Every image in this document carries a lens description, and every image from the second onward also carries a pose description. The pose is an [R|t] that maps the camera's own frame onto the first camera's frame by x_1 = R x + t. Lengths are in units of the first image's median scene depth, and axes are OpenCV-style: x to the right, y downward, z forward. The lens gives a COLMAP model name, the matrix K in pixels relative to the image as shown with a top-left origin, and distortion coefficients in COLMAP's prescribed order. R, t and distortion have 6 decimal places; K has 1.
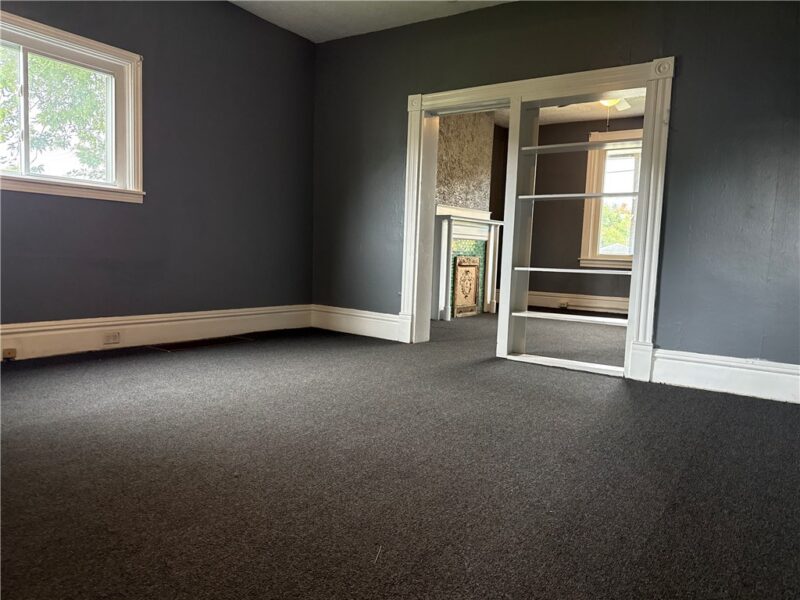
lens RADIAL K [[557.0, 0, 403.4], [0, 557.0, 297.6], [0, 0, 1]] dist [0.056282, -0.093663]
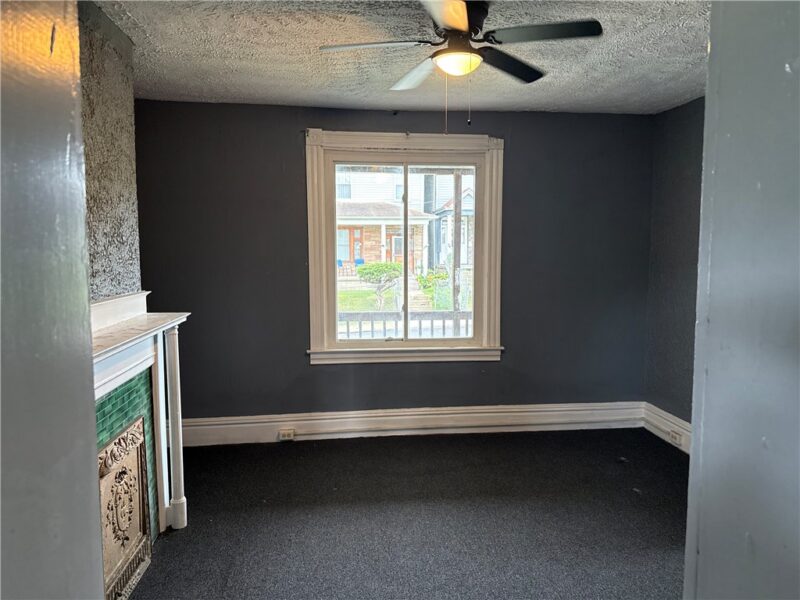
lens RADIAL K [[557.0, 0, 403.4], [0, 557.0, 297.6], [0, 0, 1]] dist [0.056282, -0.093663]
pose [[0.741933, -0.085997, 0.664936, 0.017486], [0.076656, 0.996117, 0.043296, -0.156012], [-0.666077, 0.018849, 0.745644, 0.570013]]
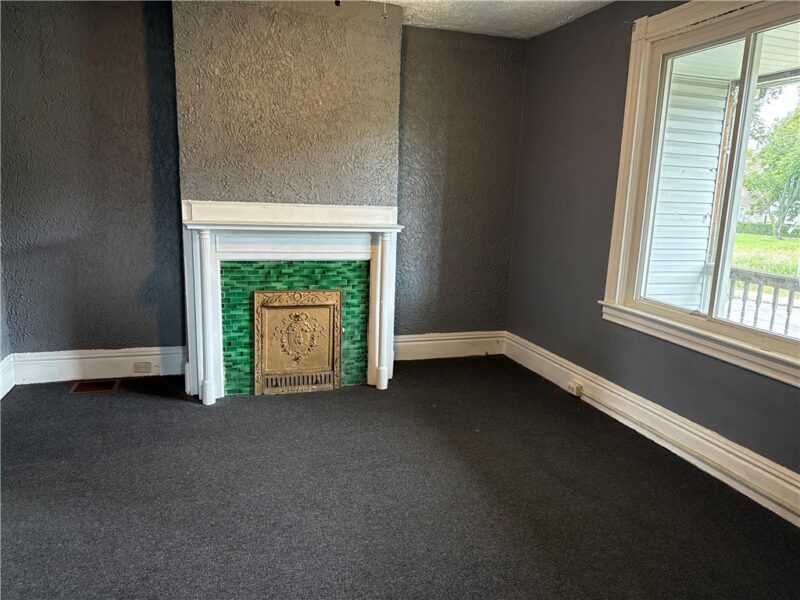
lens RADIAL K [[557.0, 0, 403.4], [0, 557.0, 297.6], [0, 0, 1]] dist [0.056282, -0.093663]
pose [[0.798873, 0.107929, -0.591737, 0.506963], [-0.060244, 0.993180, 0.099817, -0.122691], [0.598475, -0.044093, 0.799928, 0.580112]]
